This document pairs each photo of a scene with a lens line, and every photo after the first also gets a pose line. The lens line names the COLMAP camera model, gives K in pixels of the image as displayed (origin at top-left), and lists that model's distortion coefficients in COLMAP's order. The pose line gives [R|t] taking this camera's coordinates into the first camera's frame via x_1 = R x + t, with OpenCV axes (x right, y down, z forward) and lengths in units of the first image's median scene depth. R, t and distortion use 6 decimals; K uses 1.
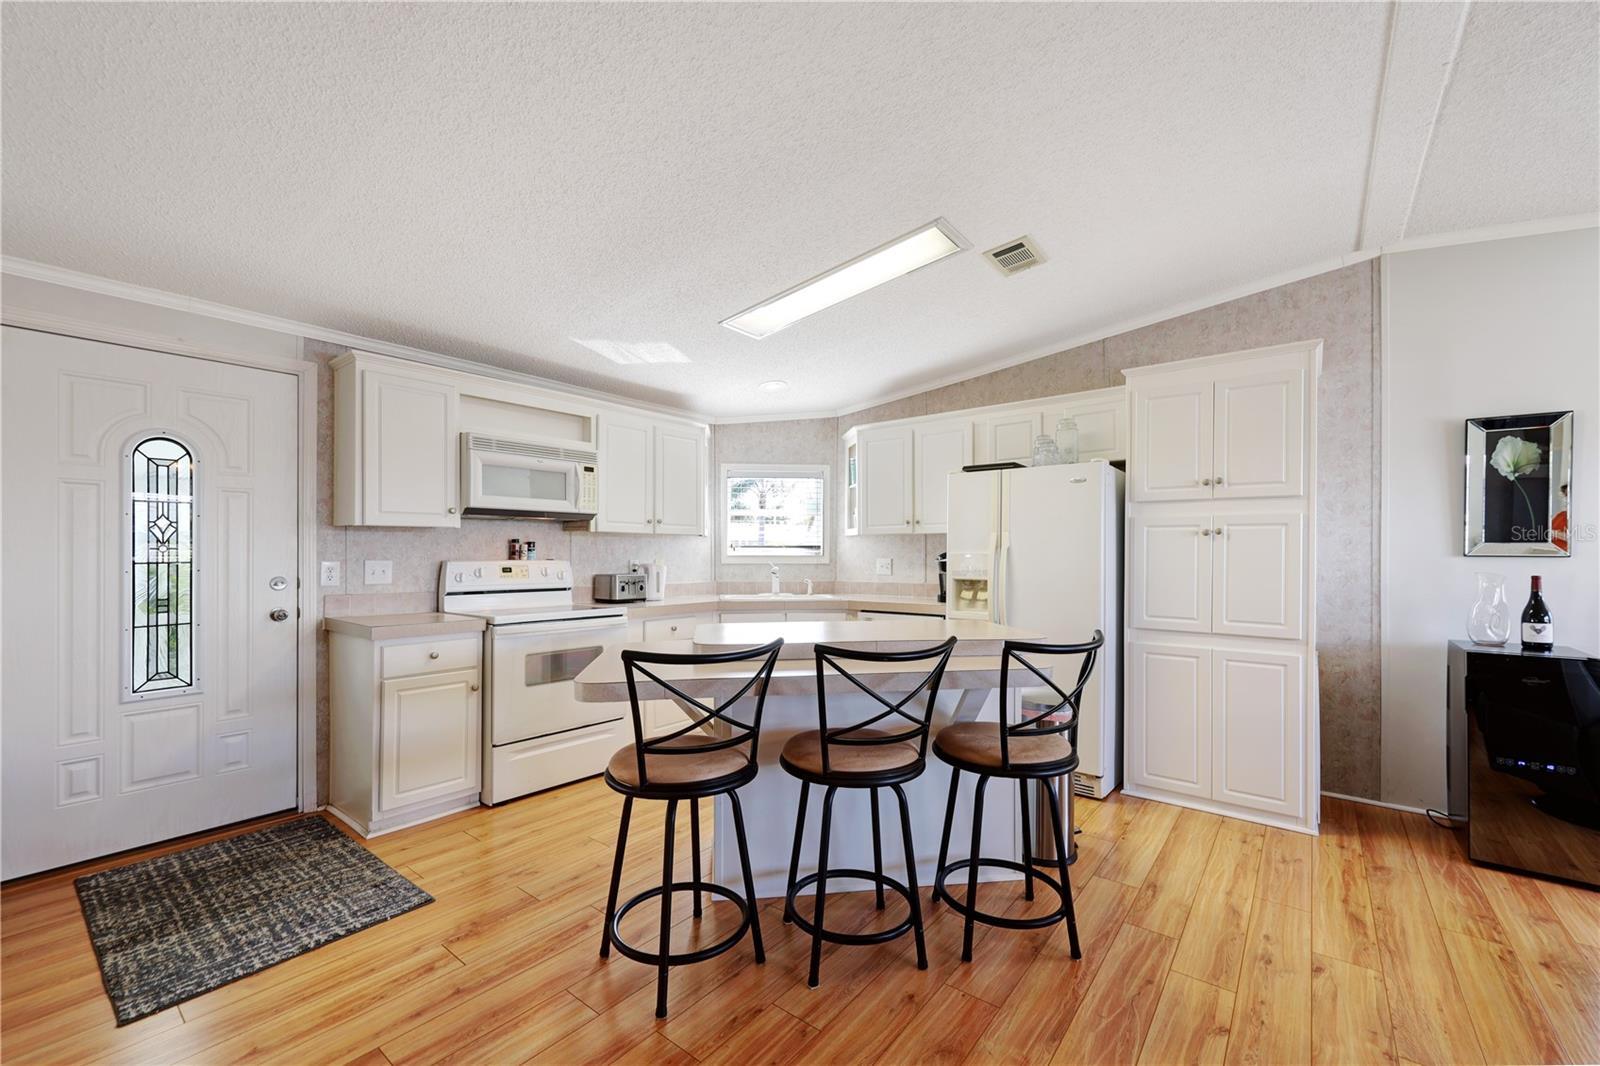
lens RADIAL K [[643.1, 0, 798.8], [0, 643.1, 550.9], [0, 0, 1]] dist [0.001005, -0.000472]
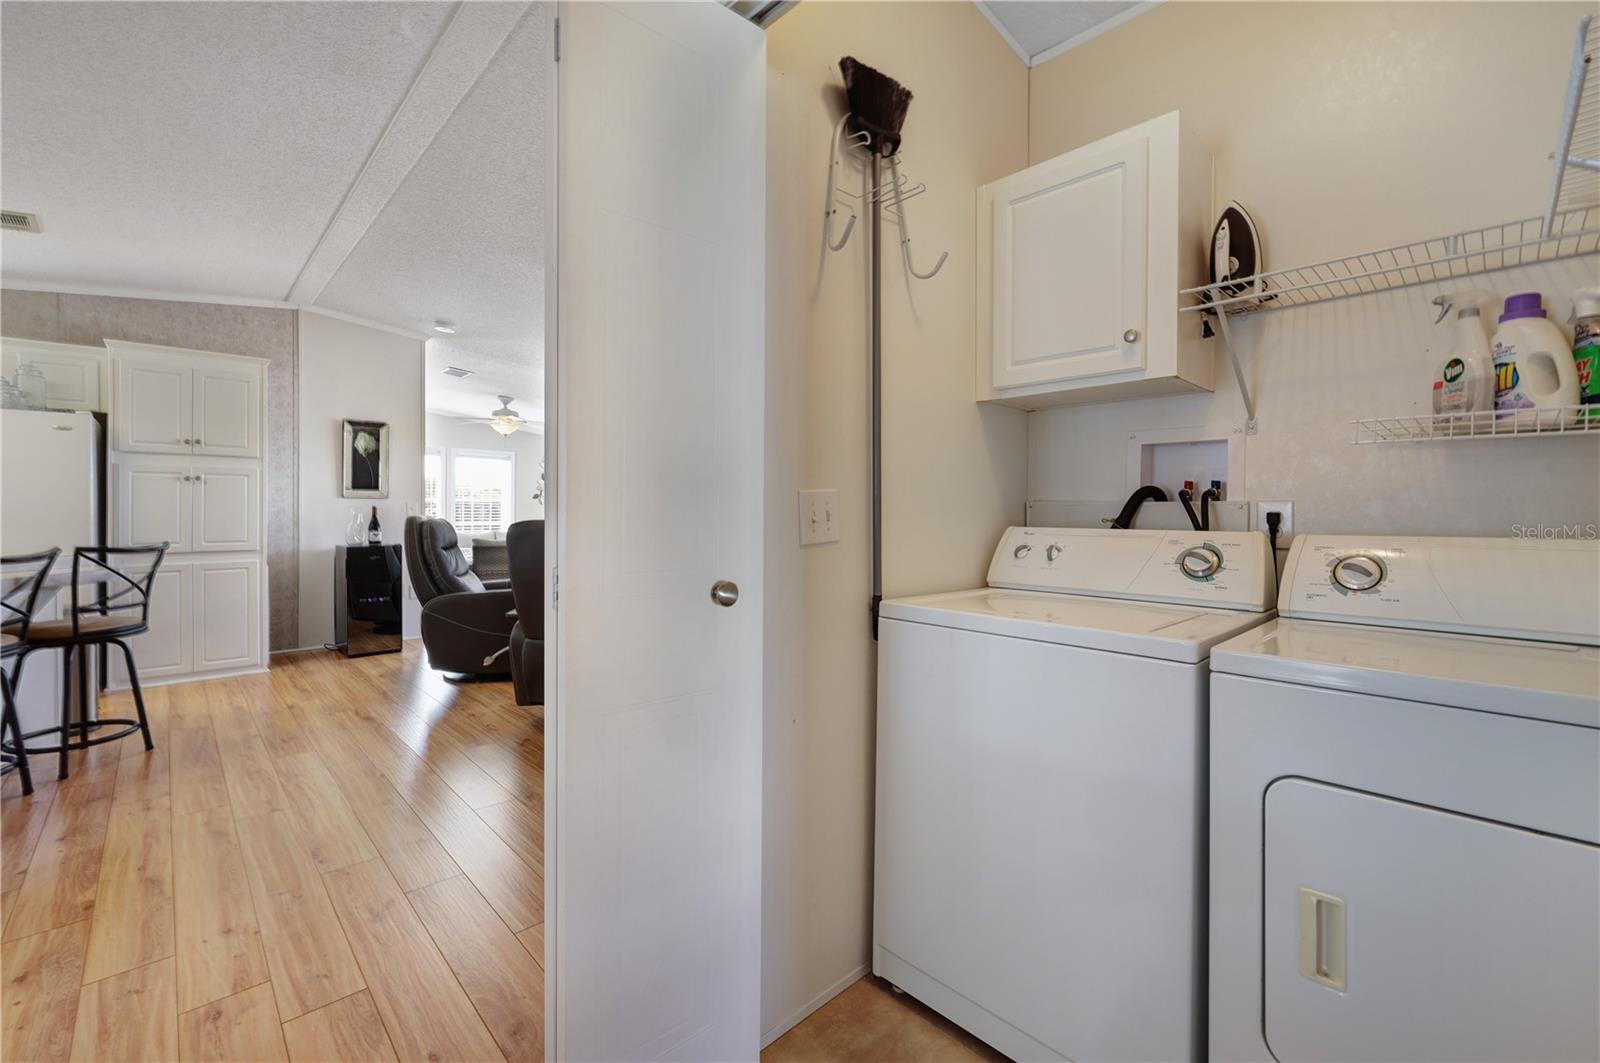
lens RADIAL K [[664.6, 0, 800.3], [0, 664.6, 504.7], [0, 0, 1]] dist [0.000631, -0.000243]
pose [[0.134394, -0.002544, 0.990925, -0.590495], [-0.002960, 0.999991, 0.002969, 0.019152], [-0.990924, -0.003332, 0.134385, -0.478766]]
